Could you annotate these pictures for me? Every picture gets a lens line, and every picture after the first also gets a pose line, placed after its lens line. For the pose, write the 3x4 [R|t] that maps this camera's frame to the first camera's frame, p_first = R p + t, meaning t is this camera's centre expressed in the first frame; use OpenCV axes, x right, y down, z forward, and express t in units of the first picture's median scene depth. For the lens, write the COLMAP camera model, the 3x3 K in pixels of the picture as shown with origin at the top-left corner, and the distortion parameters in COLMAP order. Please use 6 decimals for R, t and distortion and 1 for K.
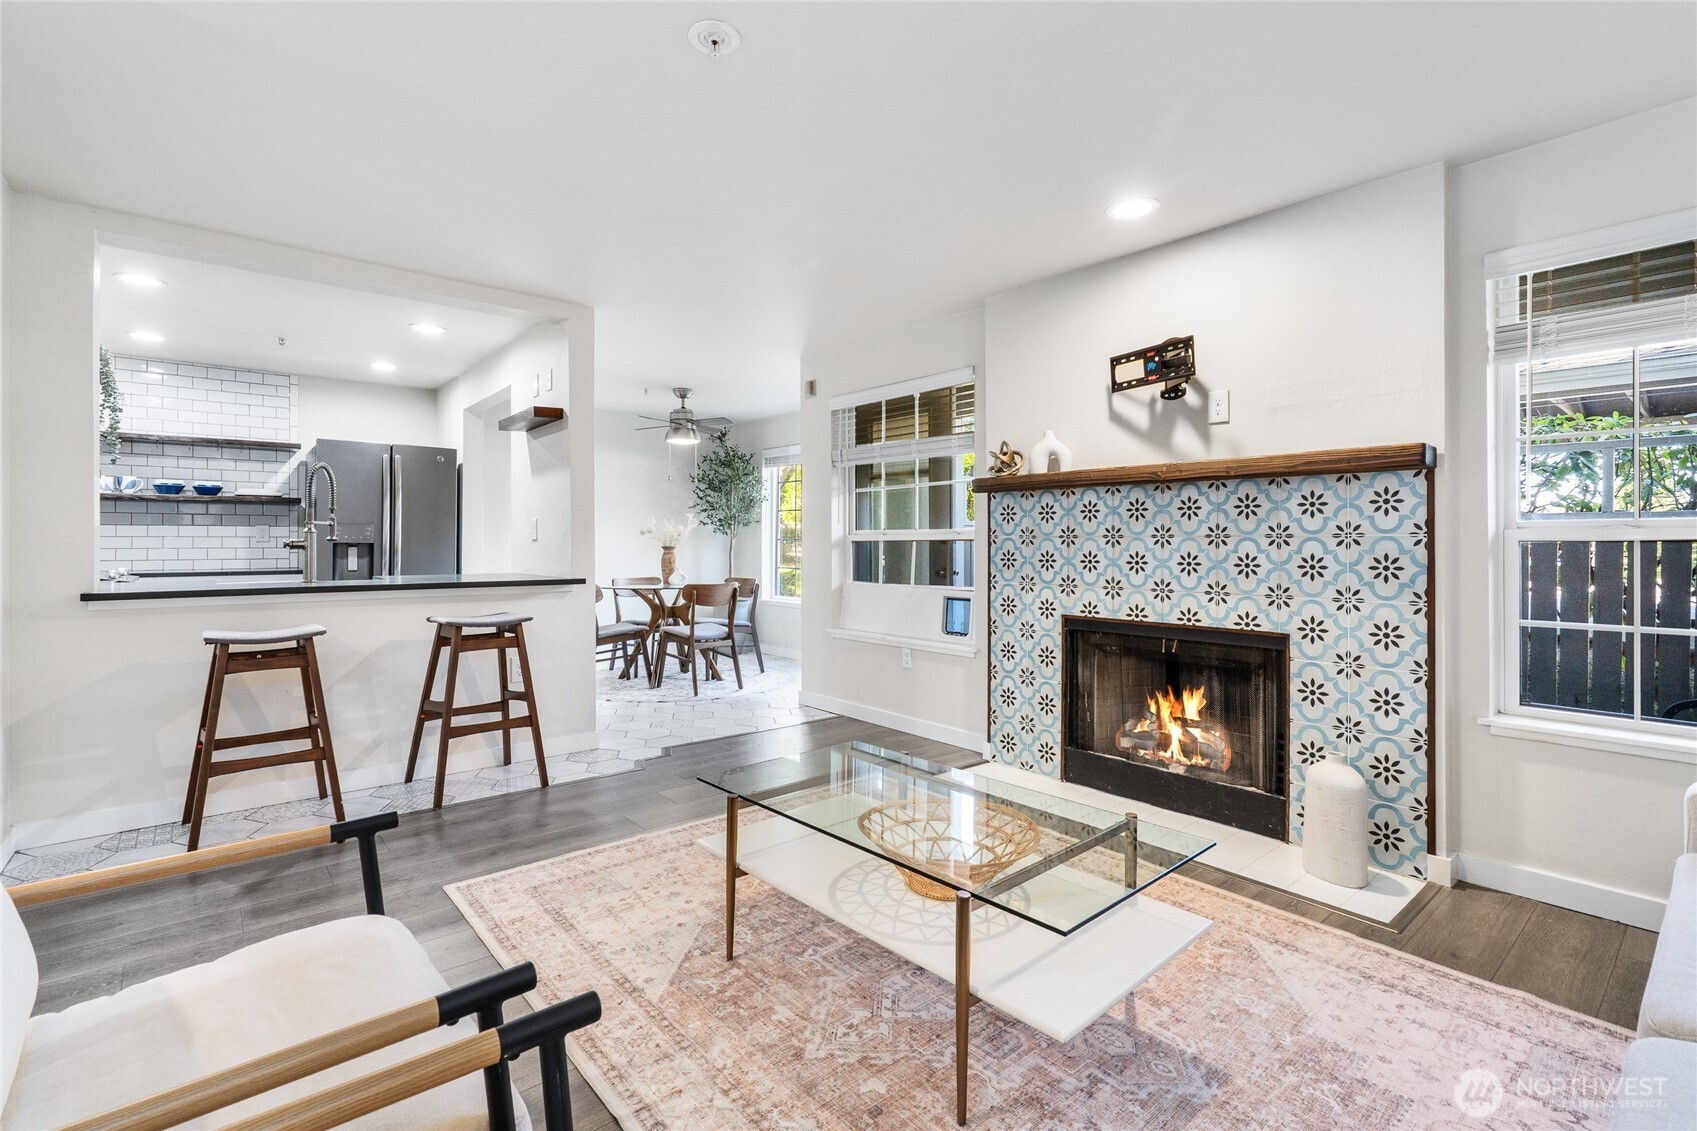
lens RADIAL K [[774.1, 0, 847.2], [0, 774.1, 538.3], [0, 0, 1]] dist [-0.002531, 0.000092]
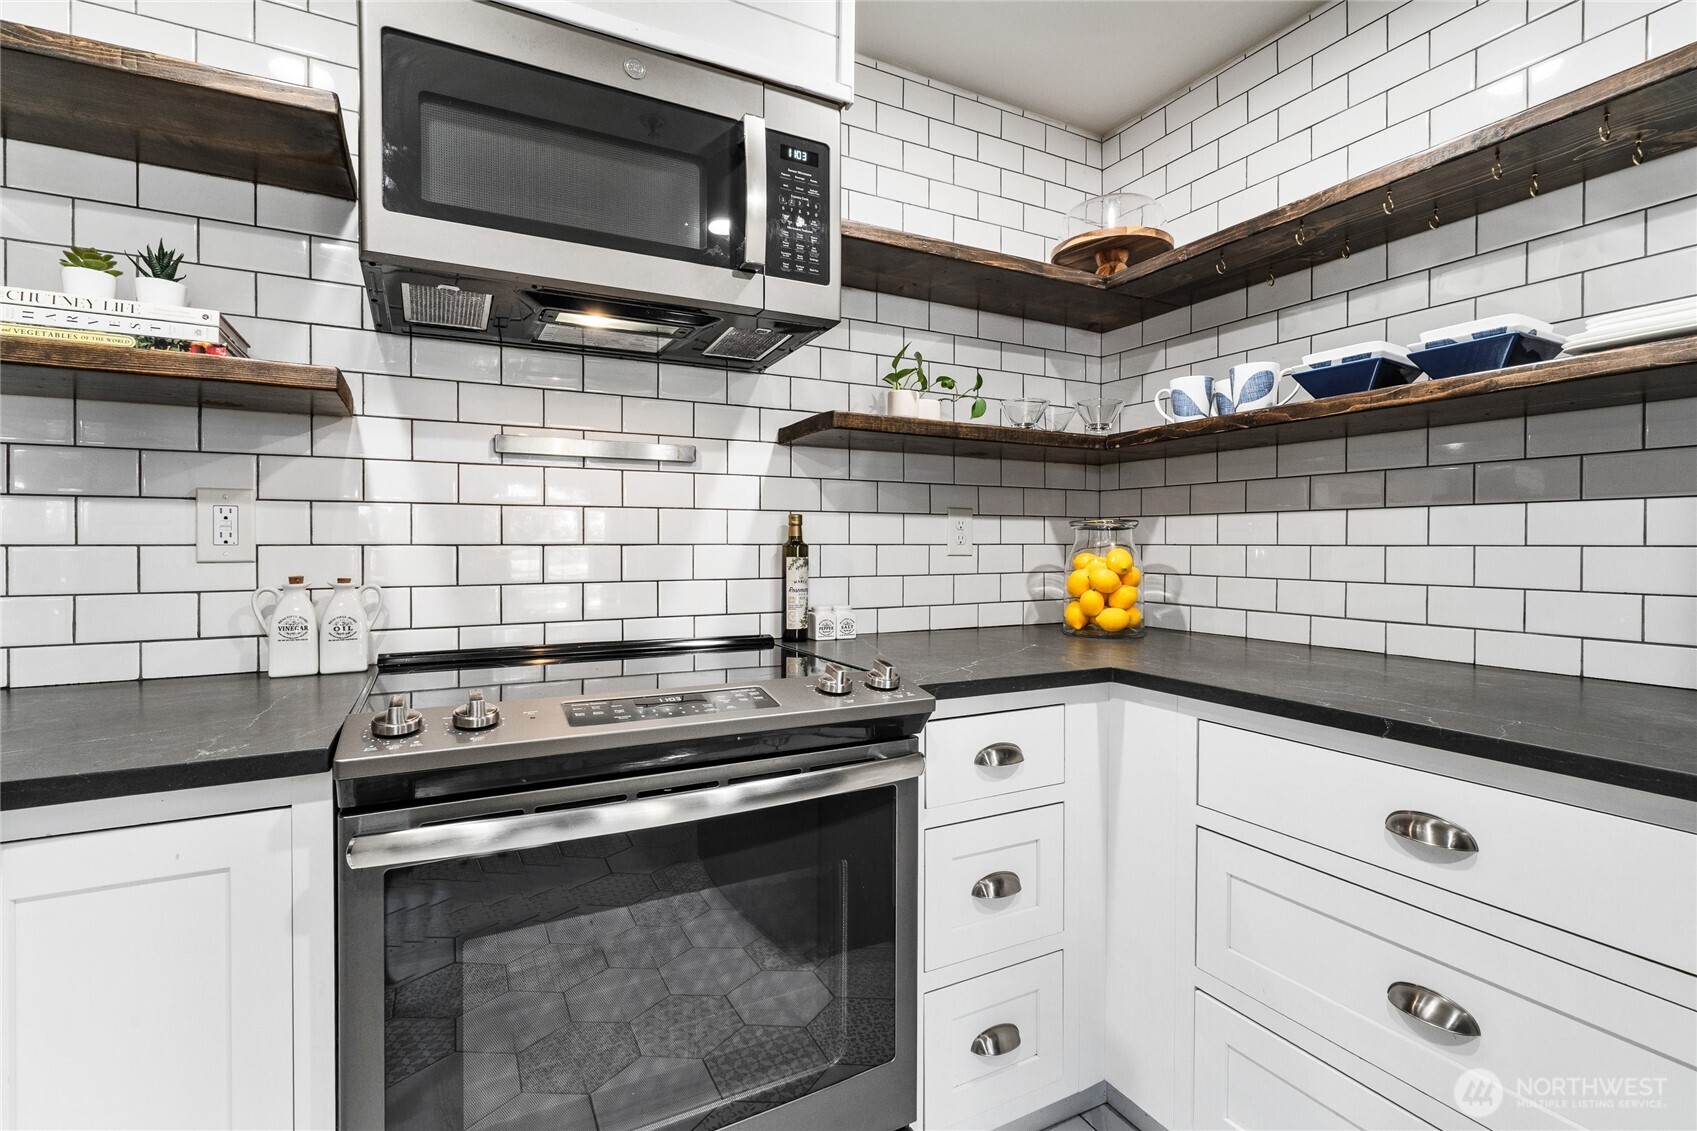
lens RADIAL K [[769.2, 0, 839.9], [0, 769.2, 548.6], [0, 0, 1]] dist [-0.004614, -0.000147]
pose [[-0.221757, 0.008130, -0.975068, -0.885112], [0.002648, 0.999967, 0.007735, -0.006561], [0.975098, -0.000867, -0.221771, 1.405715]]
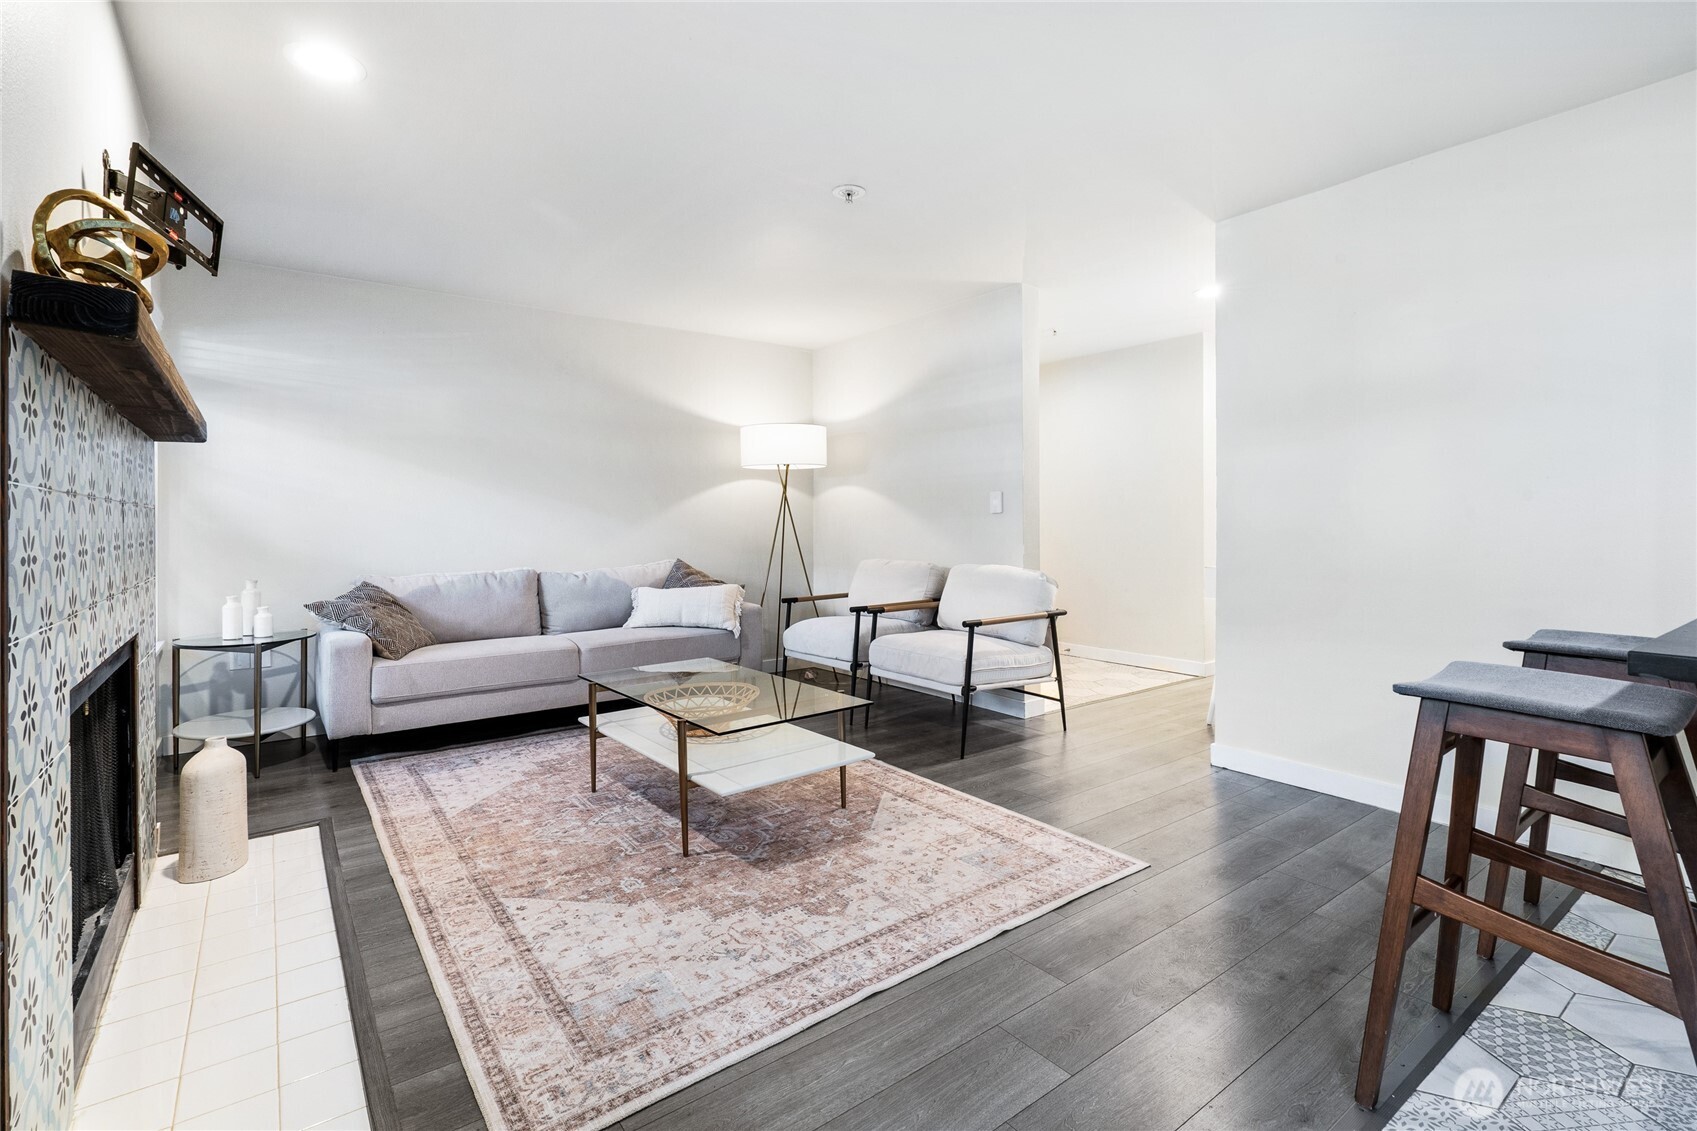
lens RADIAL K [[792.3, 0, 844.7], [0, 792.3, 491.0], [0, 0, 1]] dist [-0.006664, 0.001577]
pose [[-0.997770, 0.010050, 0.065991, -0.161058], [0.007264, 0.999078, -0.042317, 0.018099], [-0.066355, -0.041743, -0.996923, 1.555809]]
